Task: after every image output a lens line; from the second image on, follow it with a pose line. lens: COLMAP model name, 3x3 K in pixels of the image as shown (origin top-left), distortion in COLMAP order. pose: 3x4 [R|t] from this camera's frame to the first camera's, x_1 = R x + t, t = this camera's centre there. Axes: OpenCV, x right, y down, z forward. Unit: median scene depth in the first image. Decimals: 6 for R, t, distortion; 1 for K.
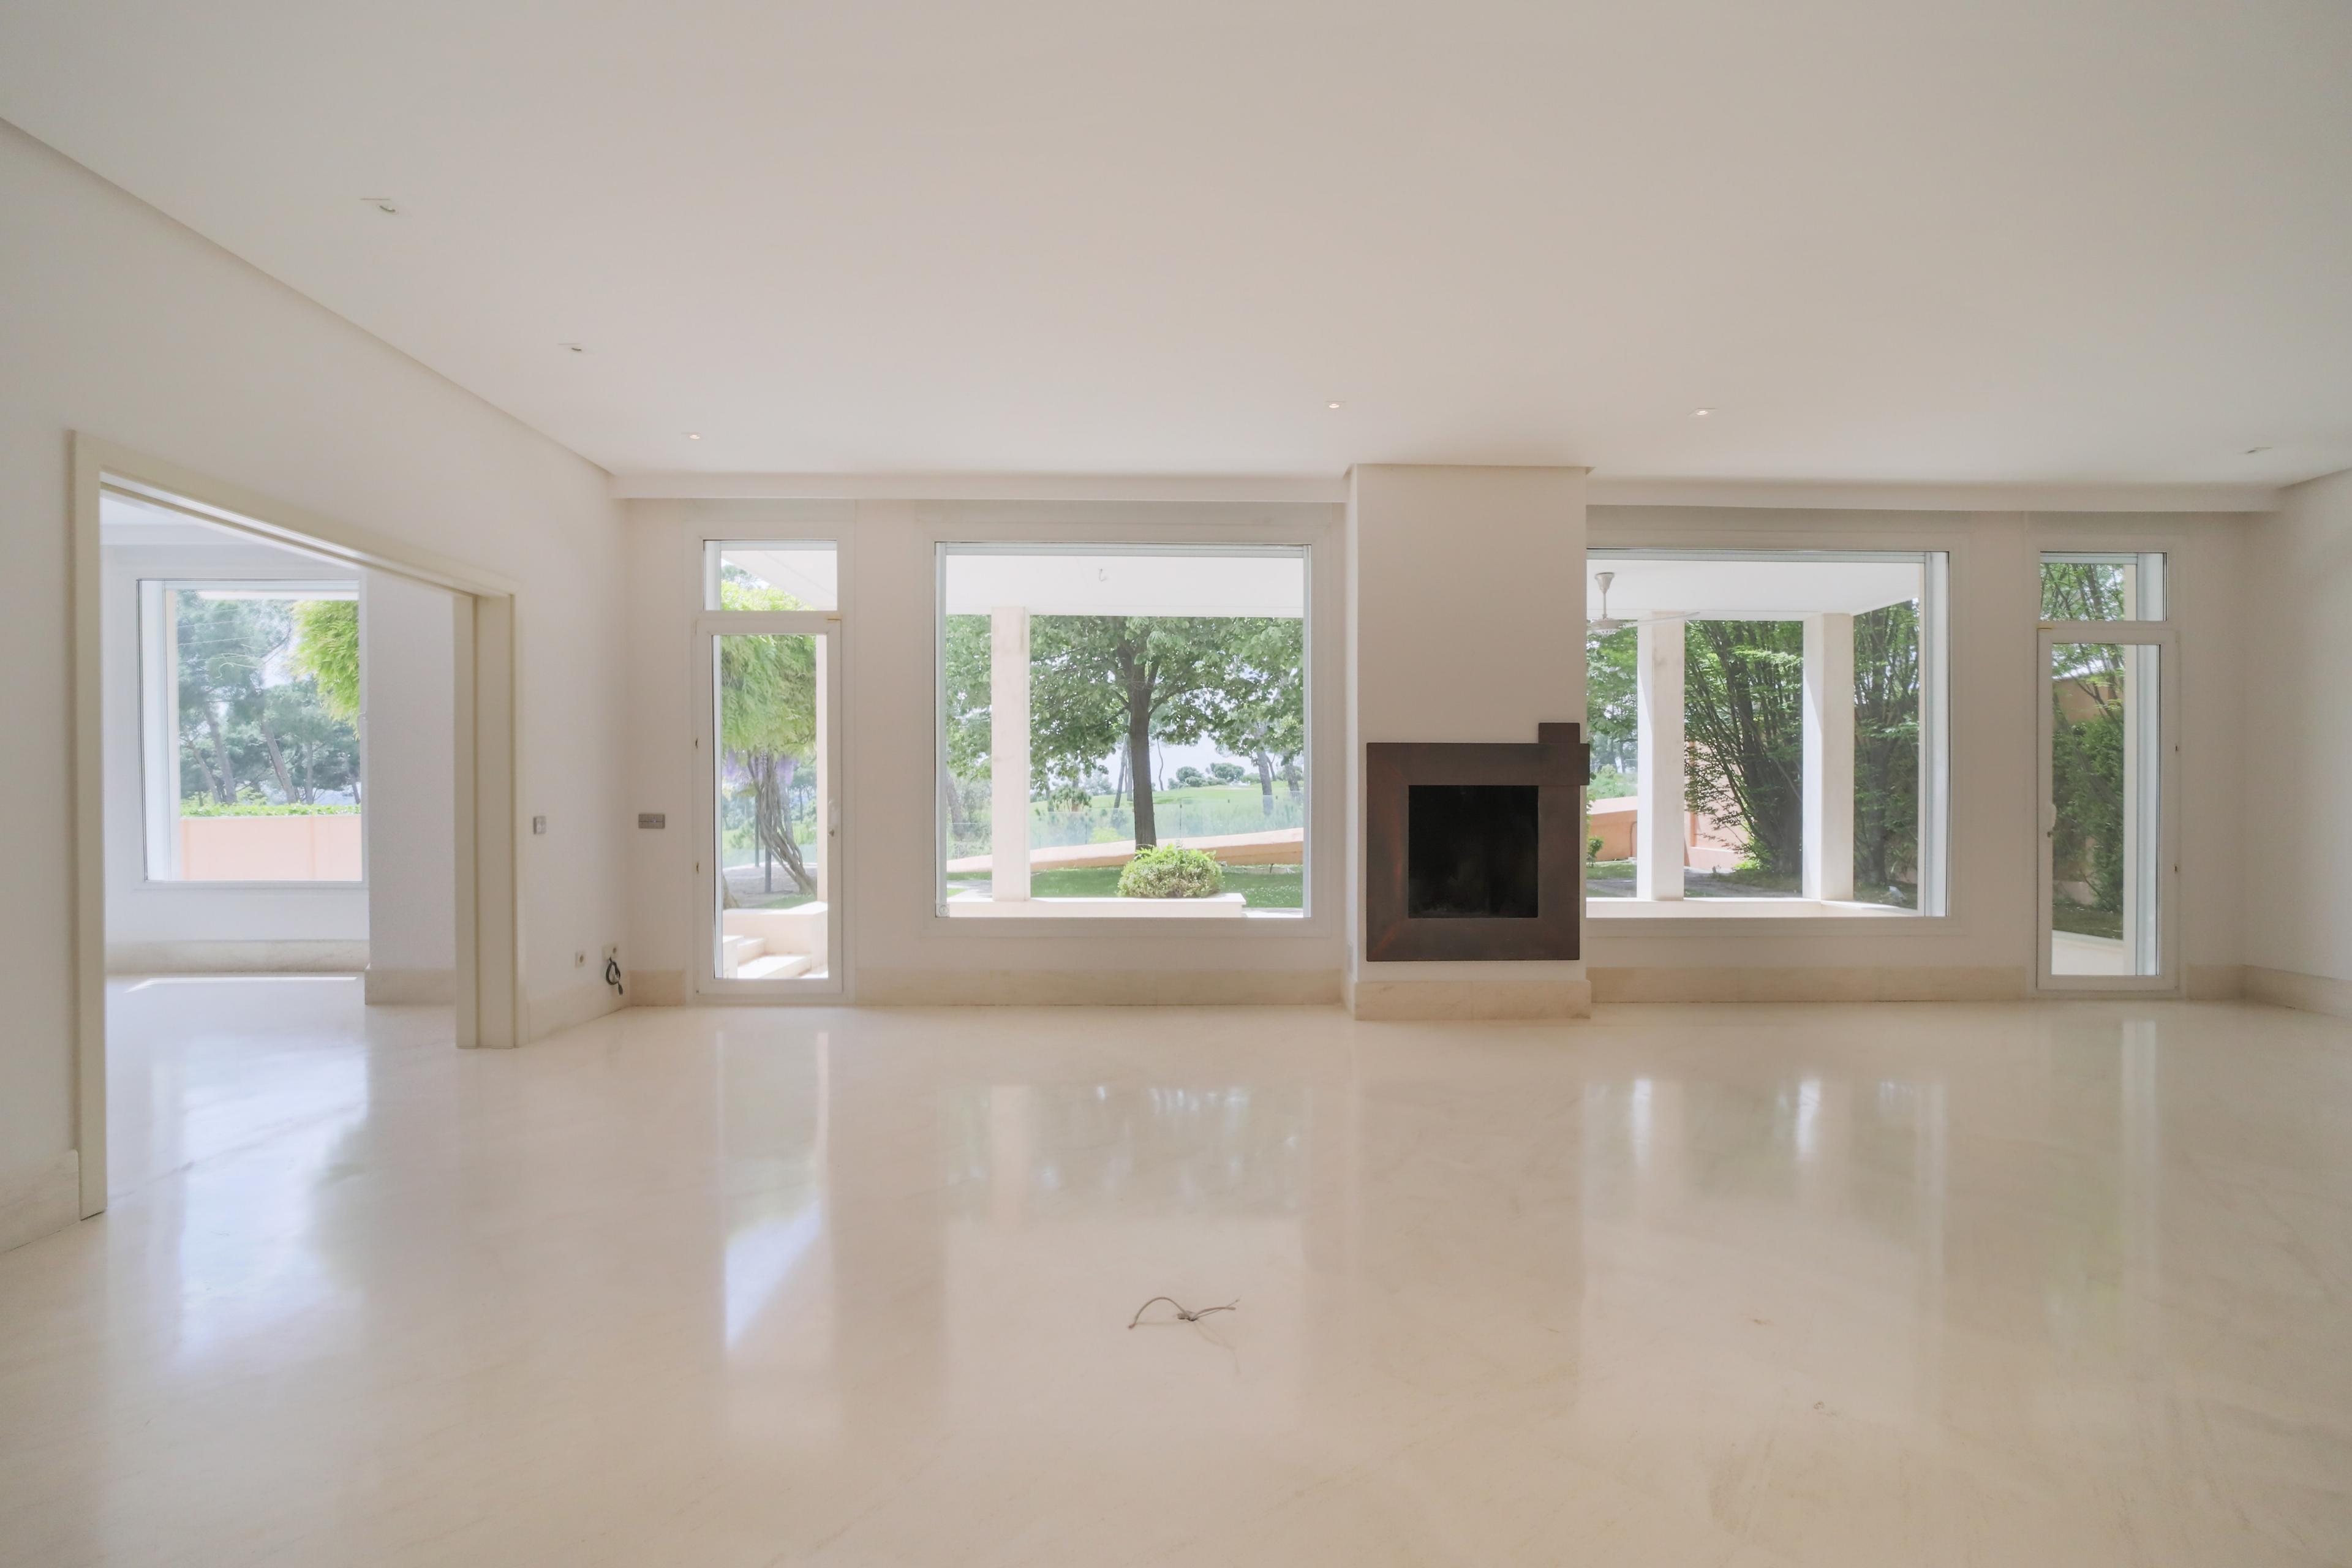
lens RADIAL K [[995.5, 0, 1190.1], [0, 995.5, 796.5], [0, 0, 1]] dist [-0.016404, -0.000622]
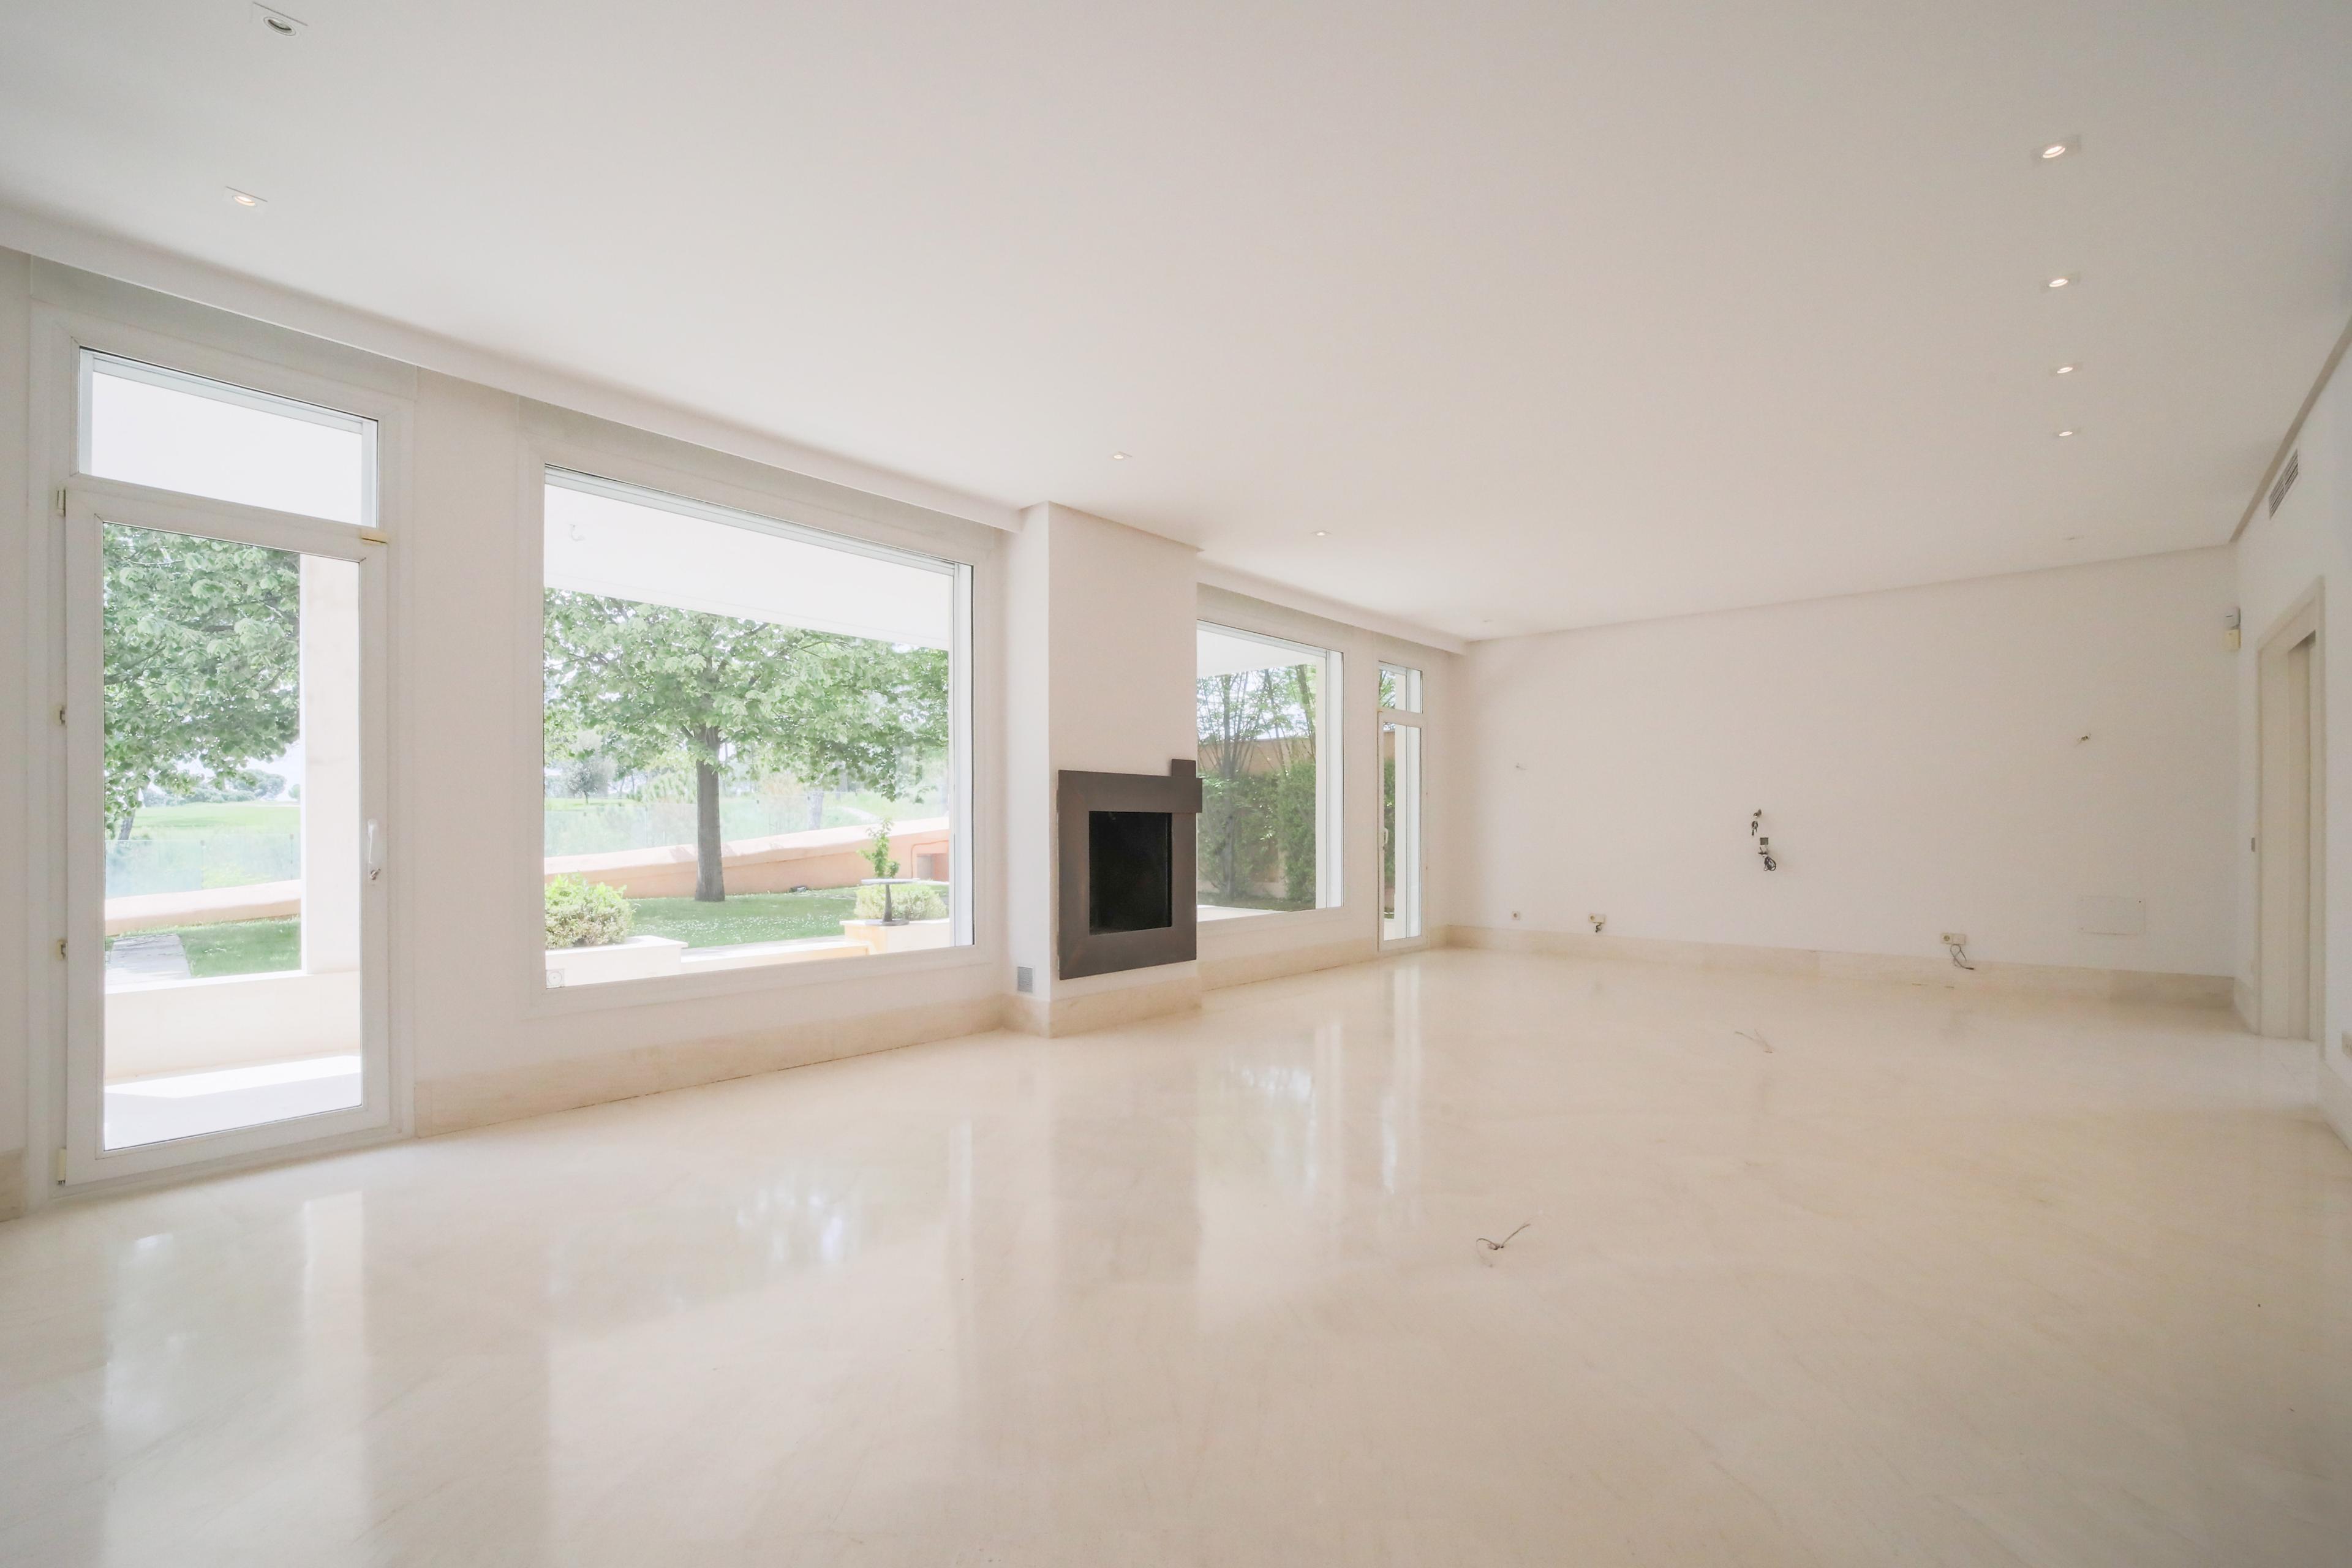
lens RADIAL K [[995.5, 0, 1195.0], [0, 995.5, 791.9], [0, 0, 1]] dist [-0.016404, -0.000622]
pose [[0.676772, 0.026811, 0.735704, -0.463590], [-0.005558, 0.999494, -0.031312, 0.001088], [-0.736172, 0.017102, 0.676579, 0.180556]]
